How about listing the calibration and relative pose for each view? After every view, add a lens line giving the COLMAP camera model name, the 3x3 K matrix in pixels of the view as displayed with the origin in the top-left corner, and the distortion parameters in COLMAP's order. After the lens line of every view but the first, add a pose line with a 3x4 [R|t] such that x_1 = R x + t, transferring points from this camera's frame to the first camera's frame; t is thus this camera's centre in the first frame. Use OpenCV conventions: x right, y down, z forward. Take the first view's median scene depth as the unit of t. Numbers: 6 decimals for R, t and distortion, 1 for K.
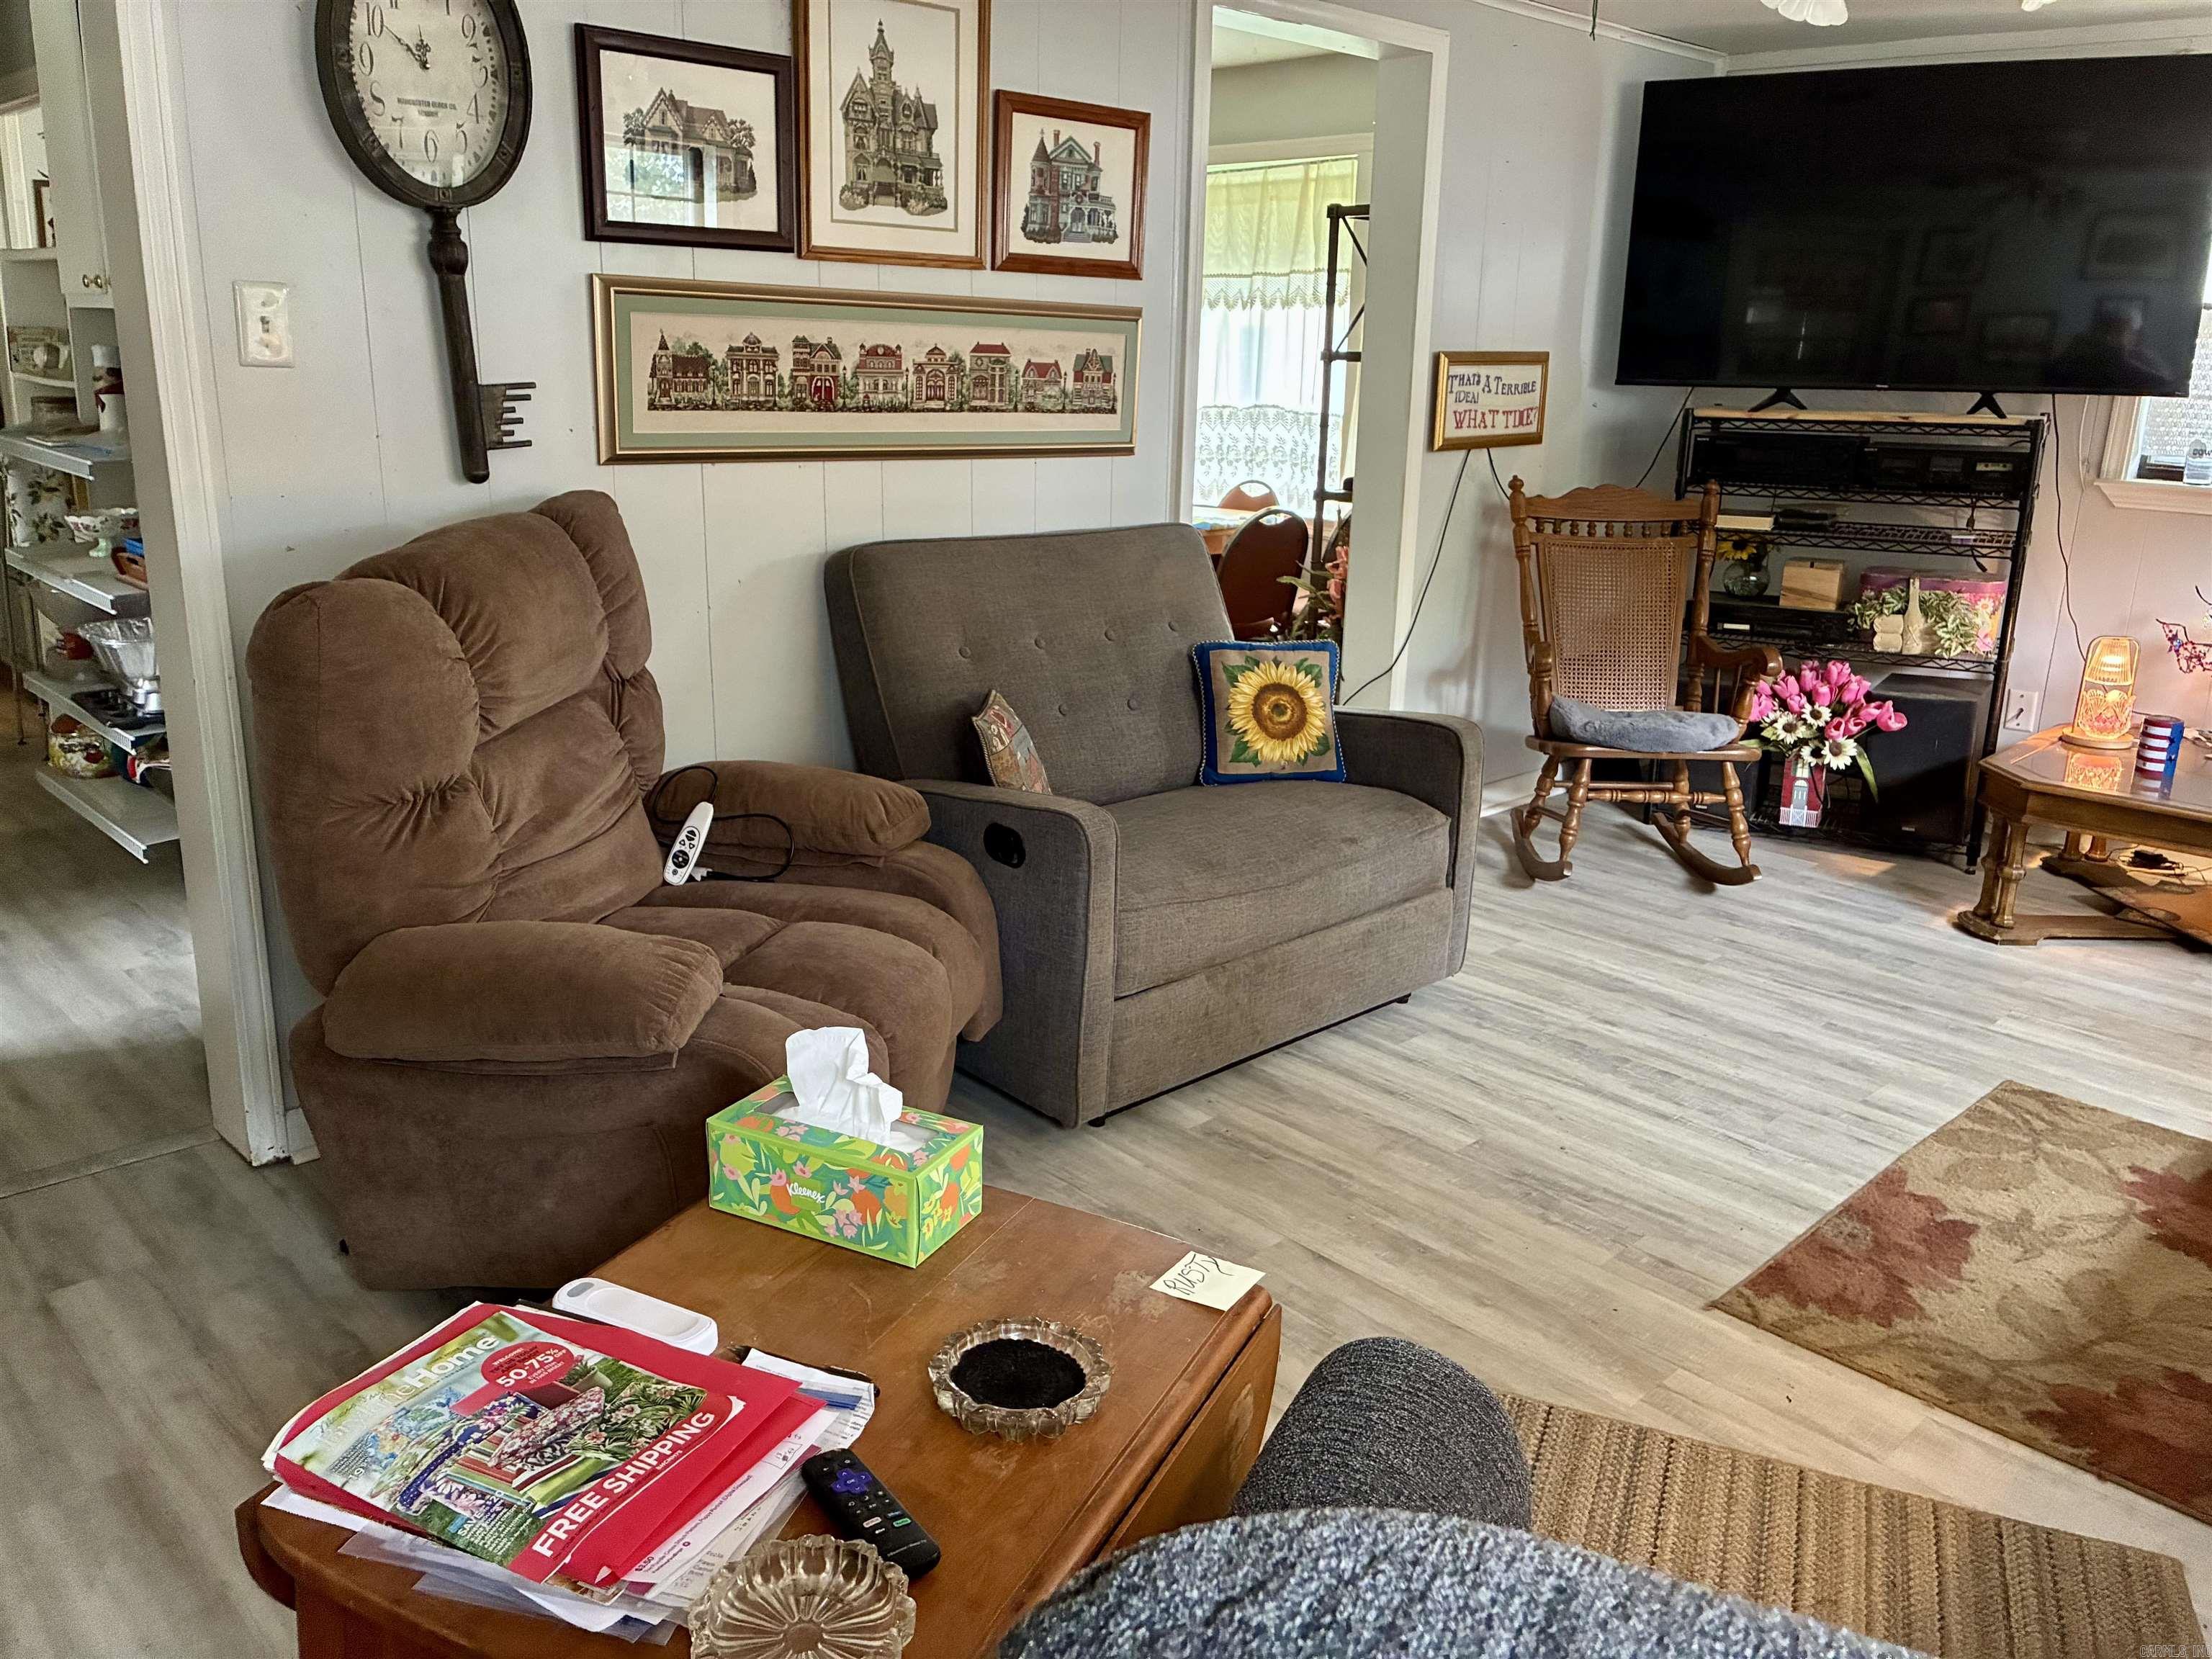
lens RADIAL K [[1671.5, 0, 1126.9], [0, 1671.5, 811.9], [0, 0, 1]] dist [0.036940, -0.042107]
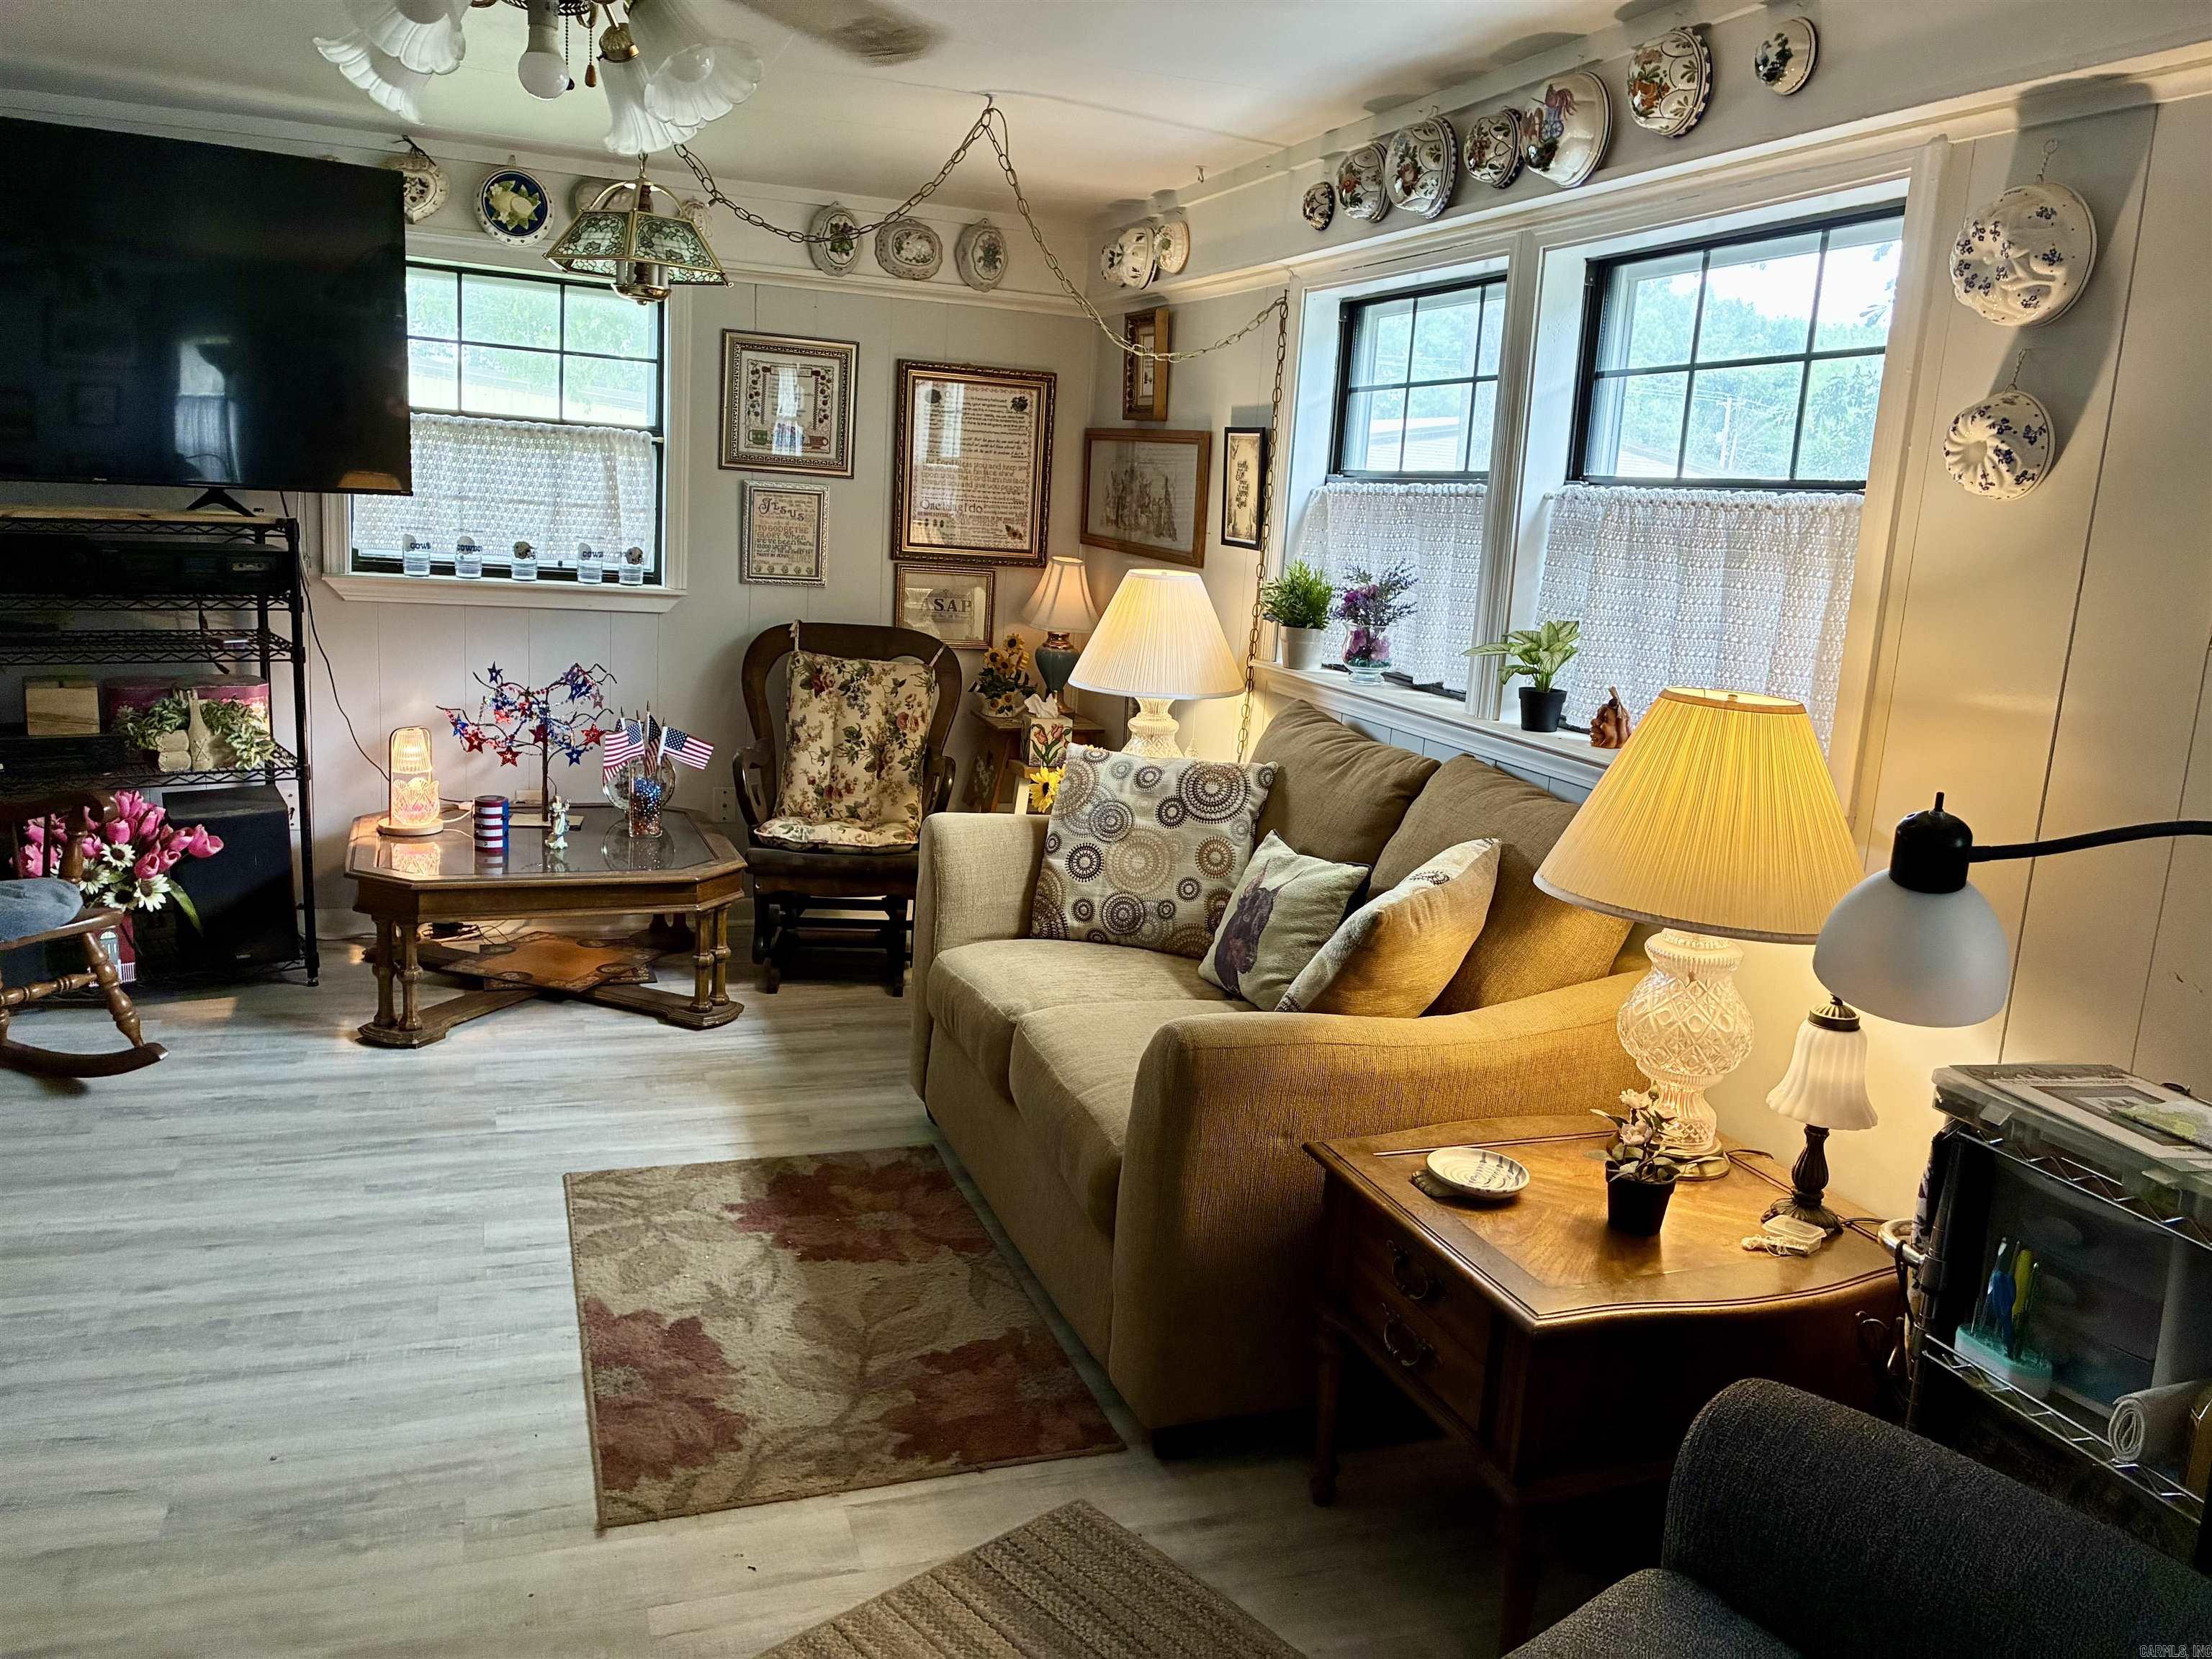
lens RADIAL K [[1671.5, 0, 1101.3], [0, 1671.5, 820.3], [0, 0, 1]] dist [0.036940, -0.042107]
pose [[0.416718, -0.173308, 0.892363, -0.171442], [0.198779, 0.975274, 0.096584, -0.067275], [-0.887036, 0.137135, 0.440864, 0.192669]]
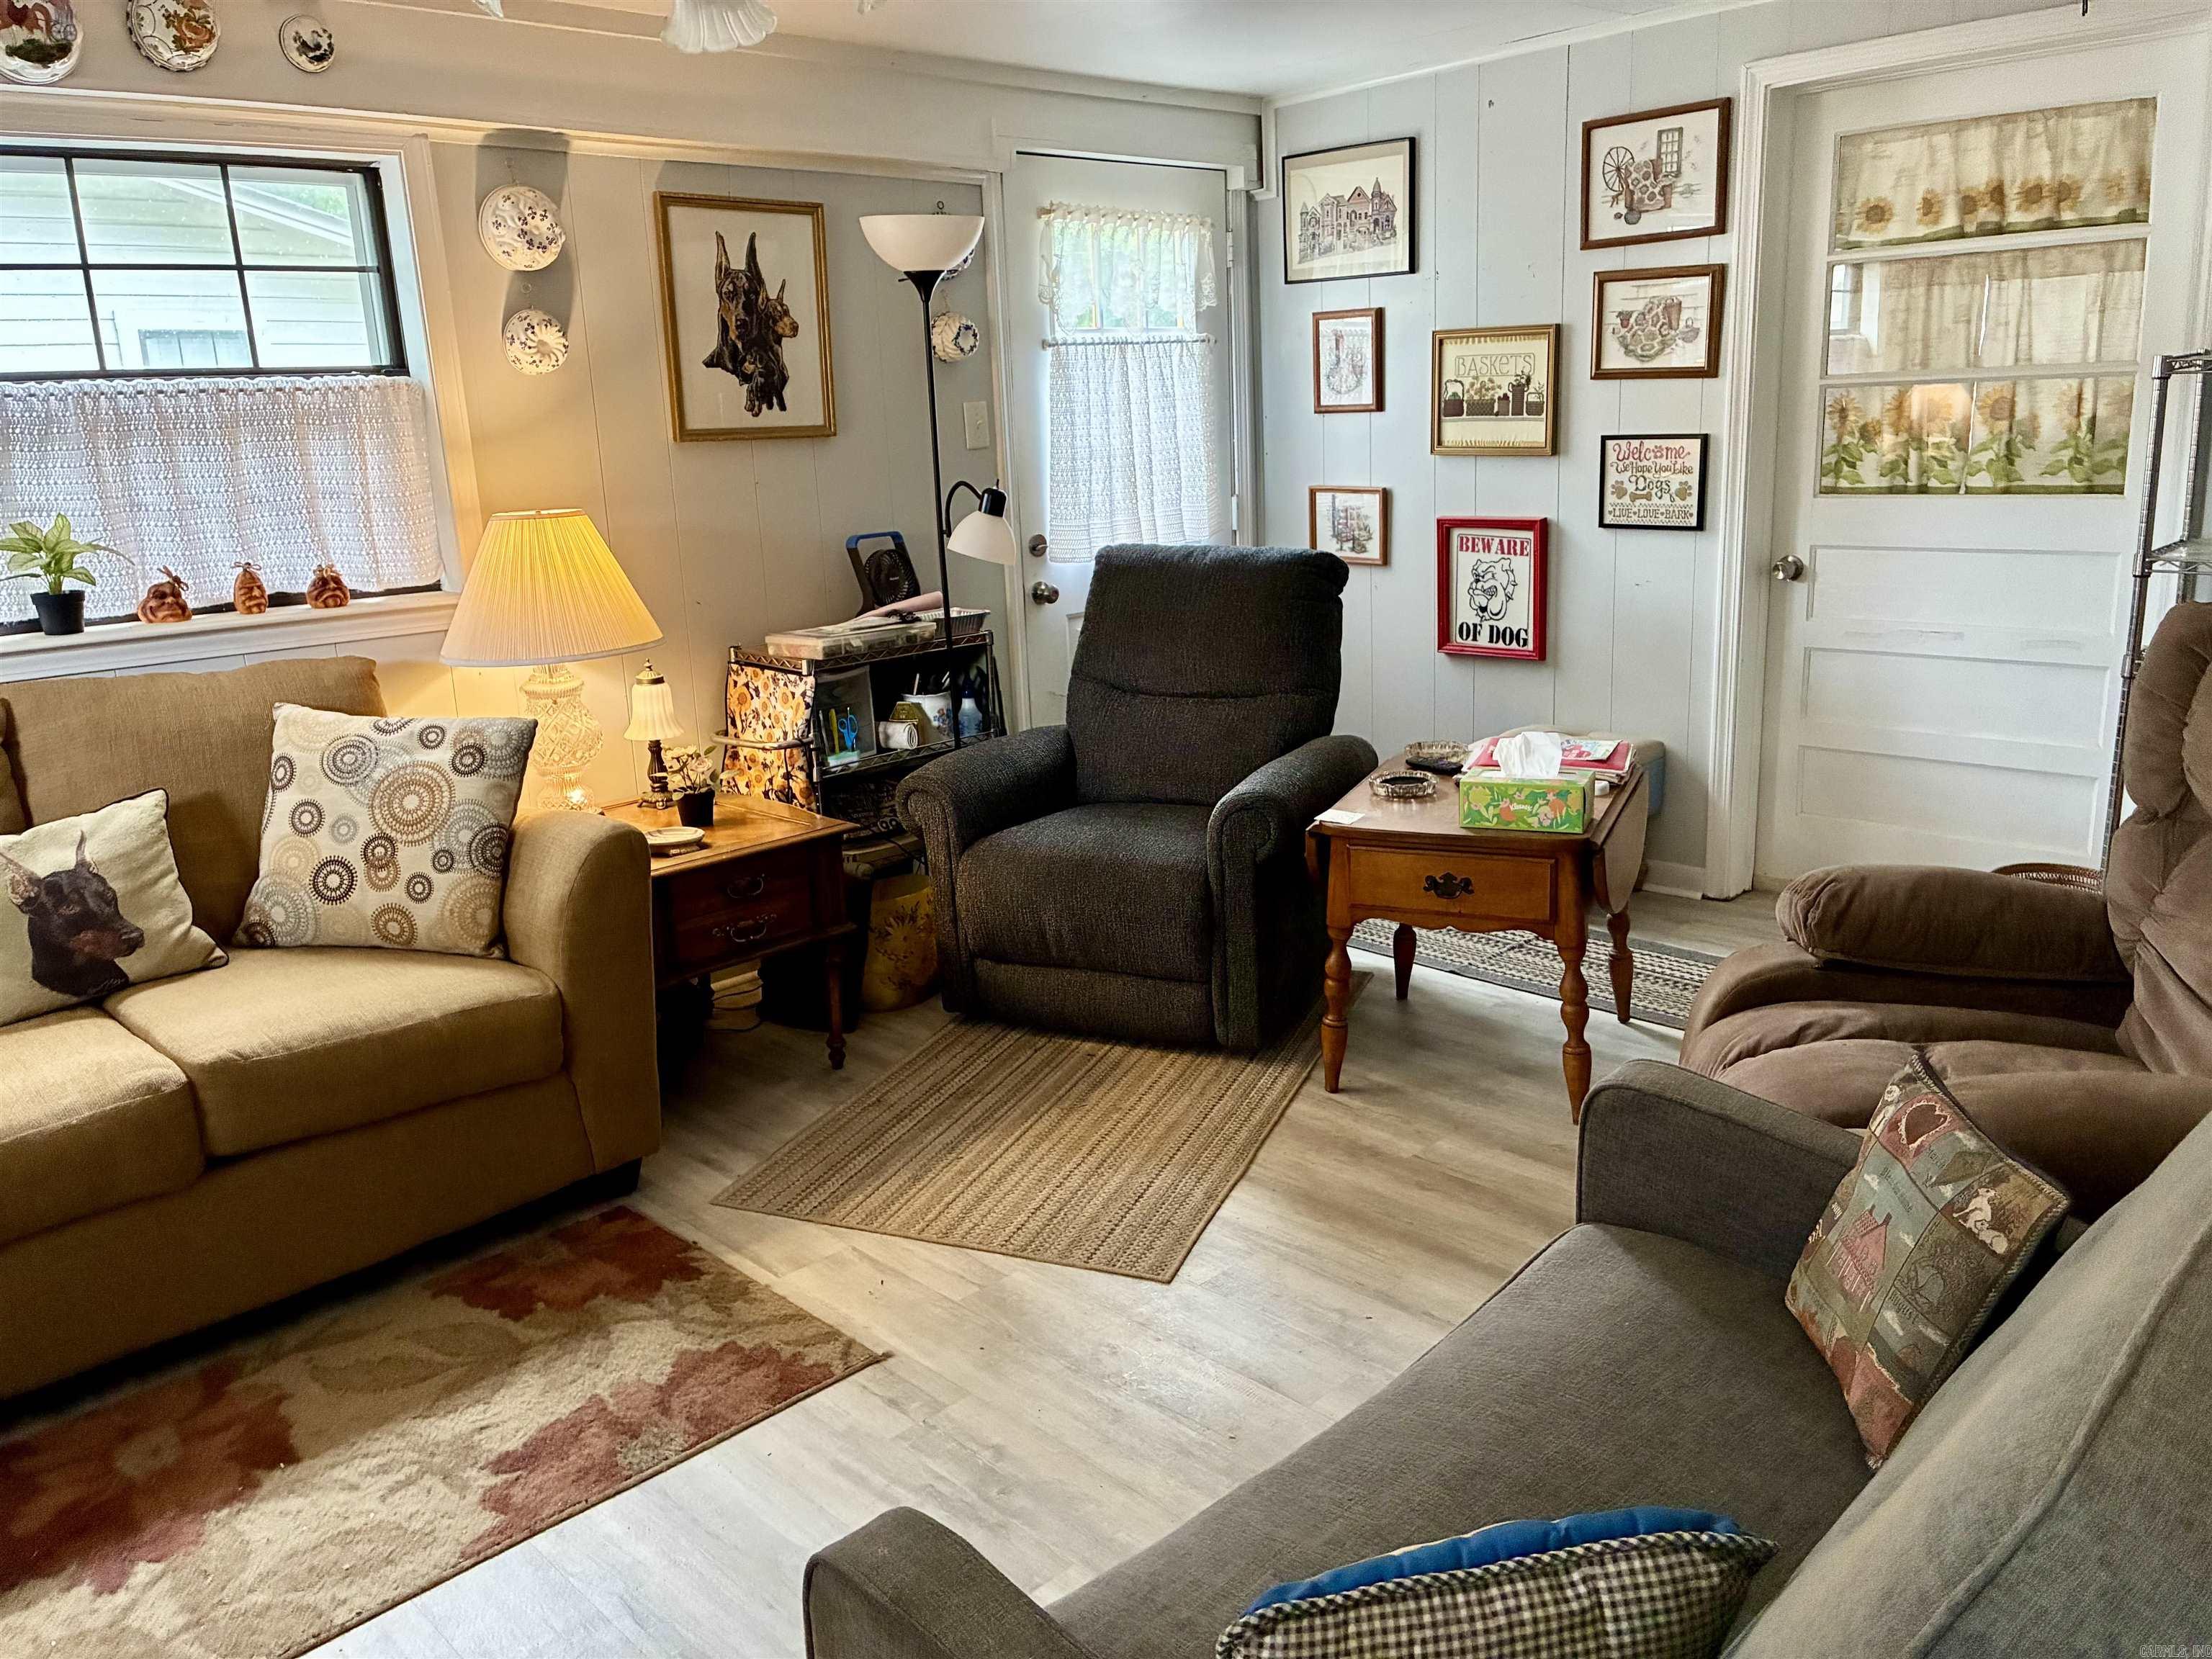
lens RADIAL K [[1671.5, 0, 1119.0], [0, 1671.5, 828.8], [0, 0, 1]] dist [0.036940, -0.042107]
pose [[-0.999998, 0.001051, 0.001619, 0.123360], [0.001738, 0.855047, 0.518548, -0.313686], [-0.000840, 0.518550, -0.855047, 1.047903]]
